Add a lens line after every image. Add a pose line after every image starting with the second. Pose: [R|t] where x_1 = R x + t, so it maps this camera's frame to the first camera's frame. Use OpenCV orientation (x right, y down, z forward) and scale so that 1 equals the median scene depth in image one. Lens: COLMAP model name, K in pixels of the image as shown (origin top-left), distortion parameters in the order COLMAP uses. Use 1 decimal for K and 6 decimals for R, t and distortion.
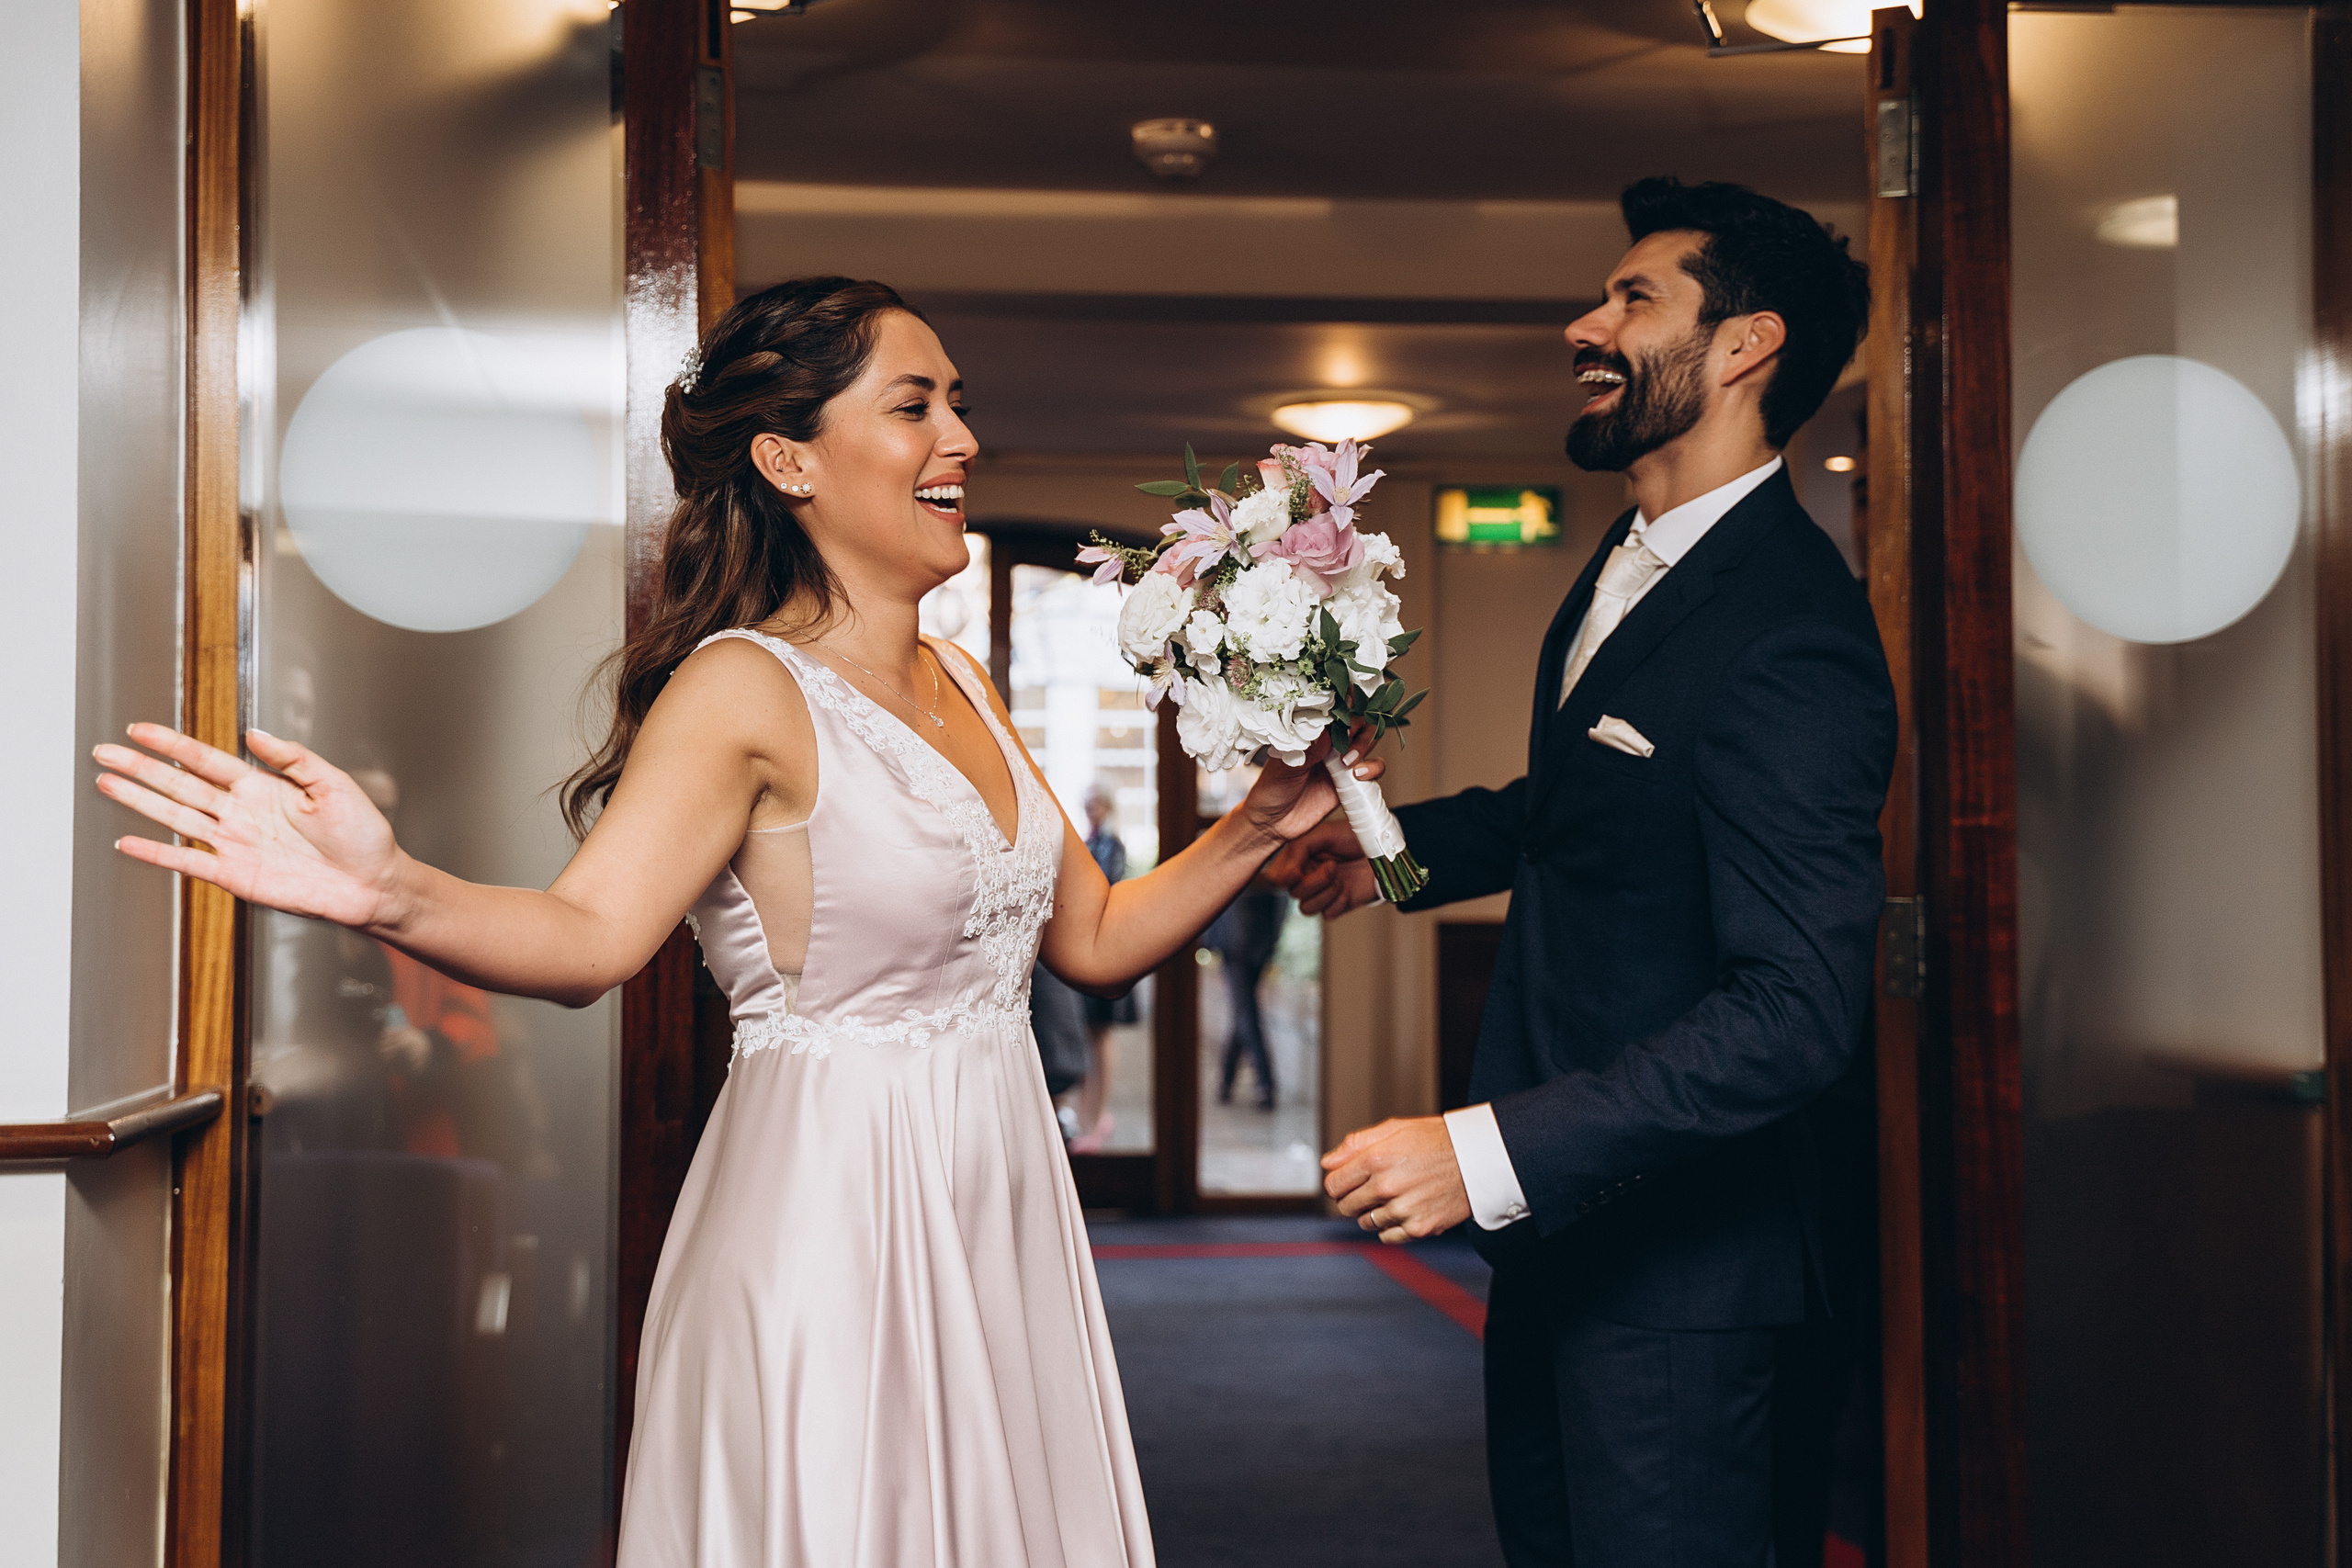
lens RADIAL K [[3180.8, 0, 1172.8], [0, 3180.8, 785.8], [0, 0, 1]] dist [0.217484, 0.000000]
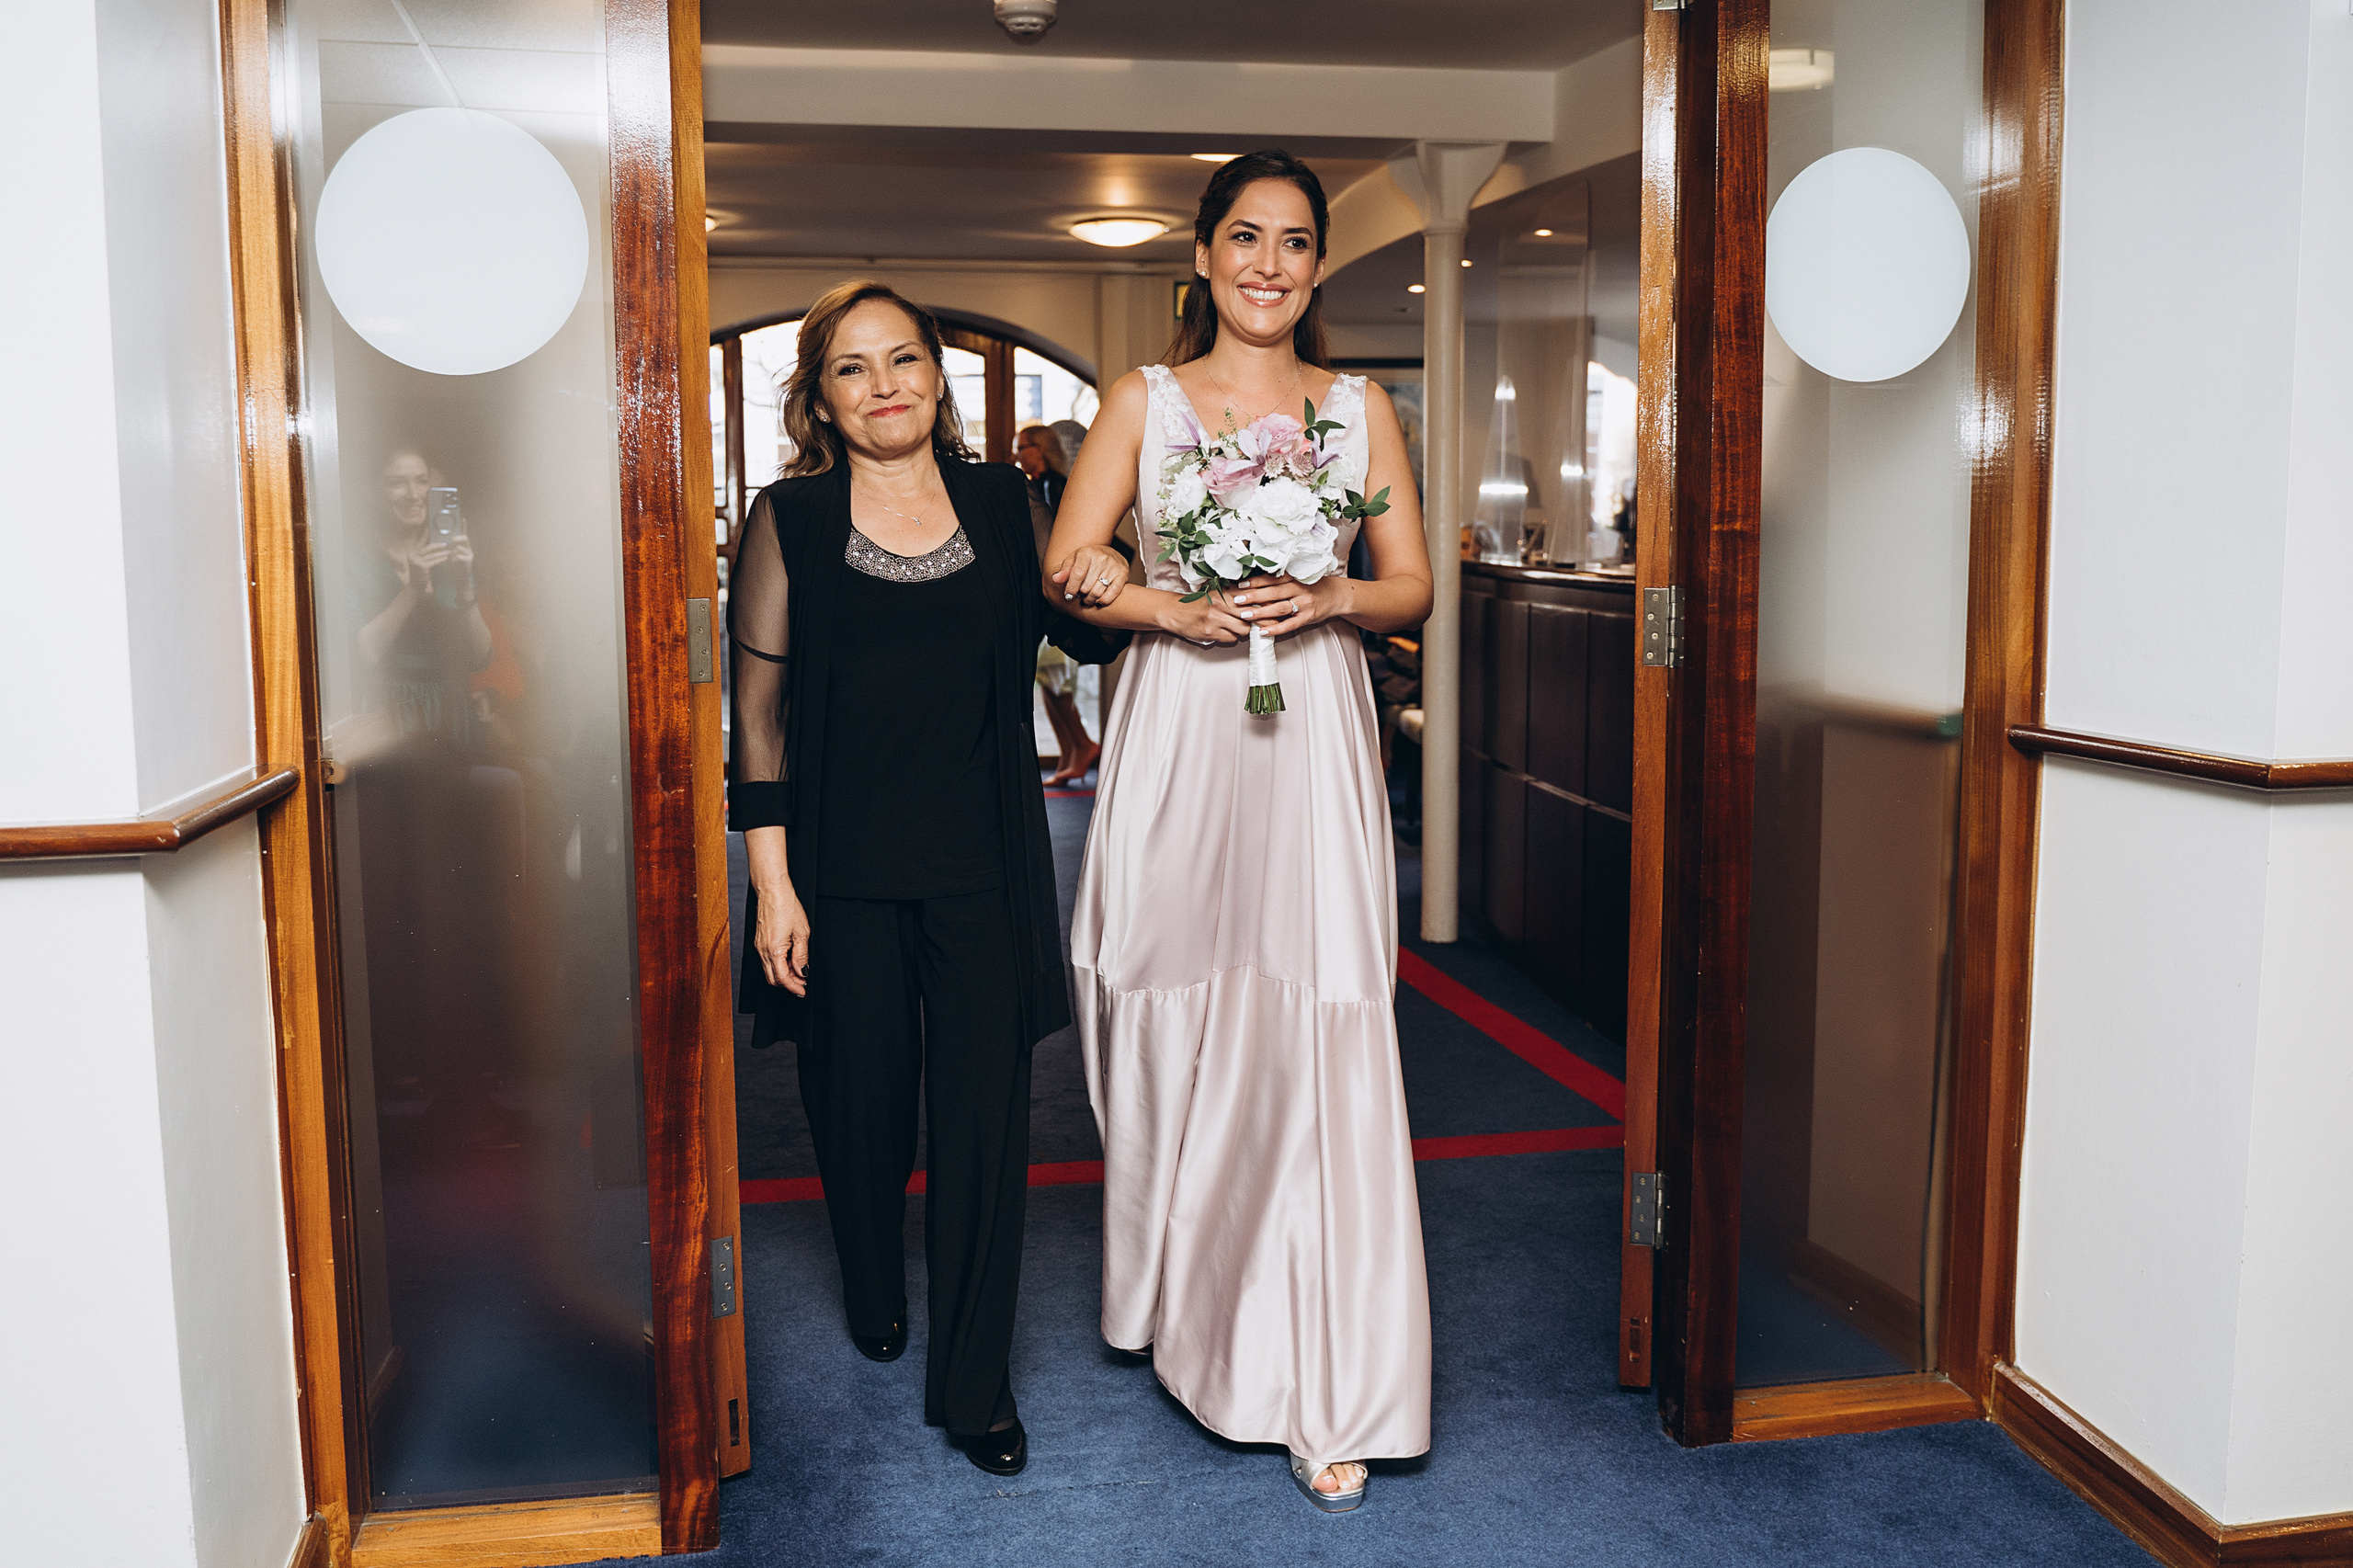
lens RADIAL K [[2026.7, 0, 1172.4], [0, 2026.7, 779.7], [0, 0, 1]] dist [-0.010218, -0.005696]
pose [[0.995900, -0.020394, 0.088133, -0.036711], [0.007428, 0.989403, 0.145006, -0.007419], [-0.090156, -0.143756, 0.985498, 0.234000]]
